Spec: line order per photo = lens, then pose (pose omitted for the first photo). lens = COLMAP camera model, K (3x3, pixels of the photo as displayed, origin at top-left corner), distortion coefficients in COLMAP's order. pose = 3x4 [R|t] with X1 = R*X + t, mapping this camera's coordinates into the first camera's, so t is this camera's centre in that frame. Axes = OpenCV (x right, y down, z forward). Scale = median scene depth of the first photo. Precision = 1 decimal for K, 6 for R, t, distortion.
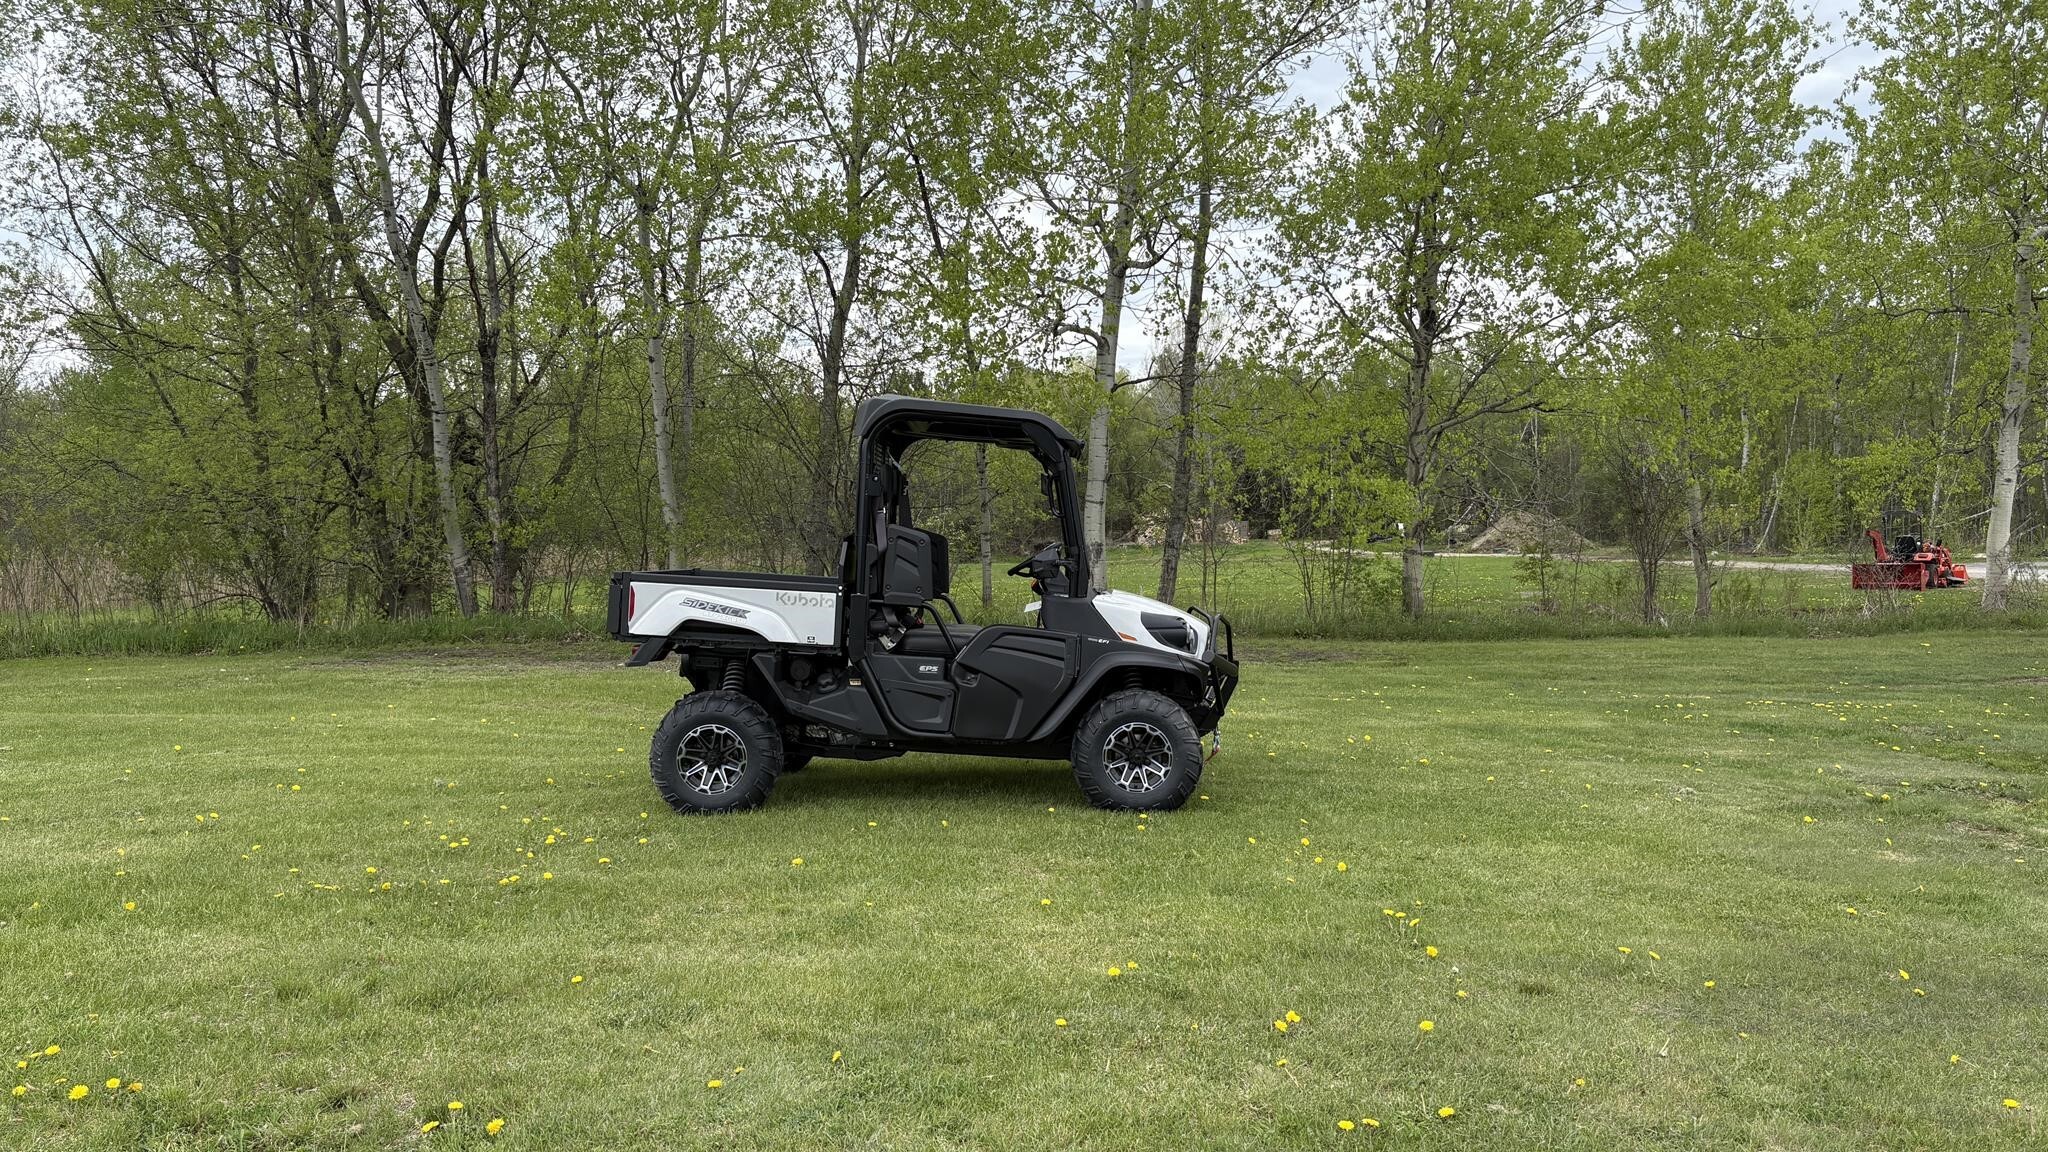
lens RADIAL K [[1513.3, 0, 1024.0], [0, 1513.3, 576.0], [0, 0, 1]] dist [0.079019, -0.000243]
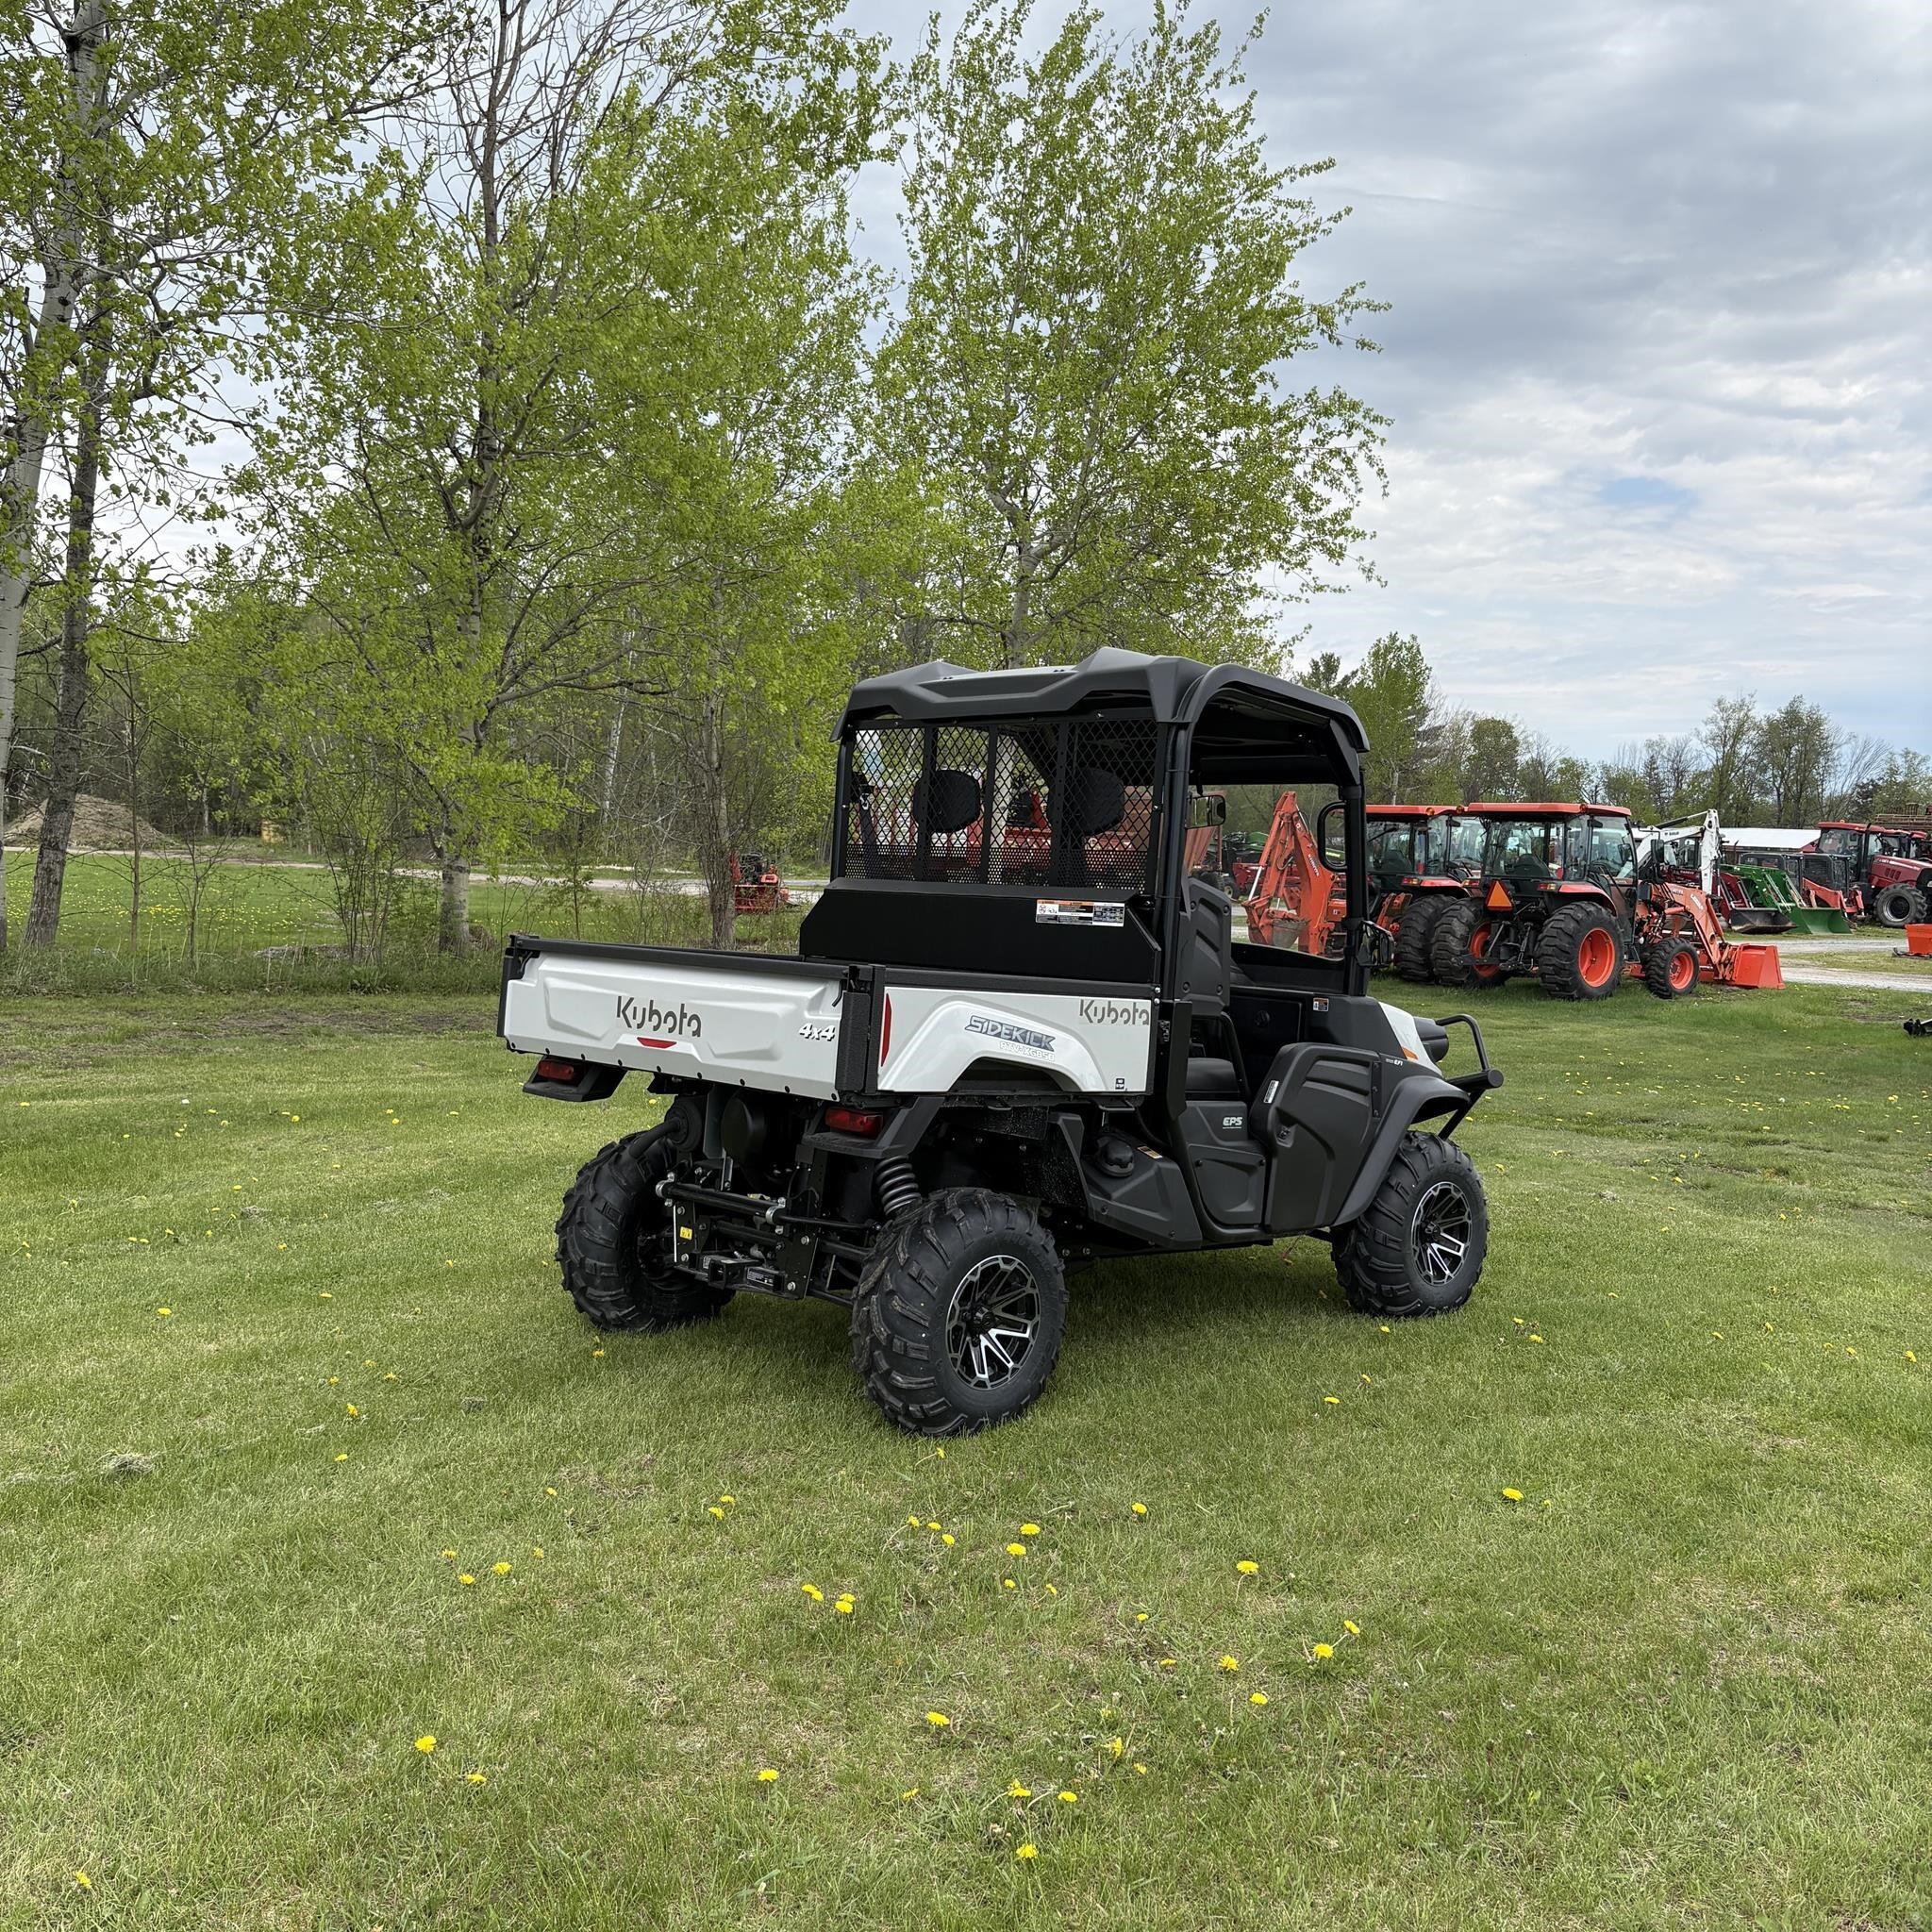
lens RADIAL K [[1974.9, 0, 978.3], [0, 1974.9, 940.6], [0, 0, 1]] dist [0.029618, -0.085660]
pose [[0.711268, -0.001003, 0.702920, -0.268220], [-0.019957, 0.999567, 0.021620, -0.009850], [-0.702638, -0.029406, 0.710940, 0.203900]]
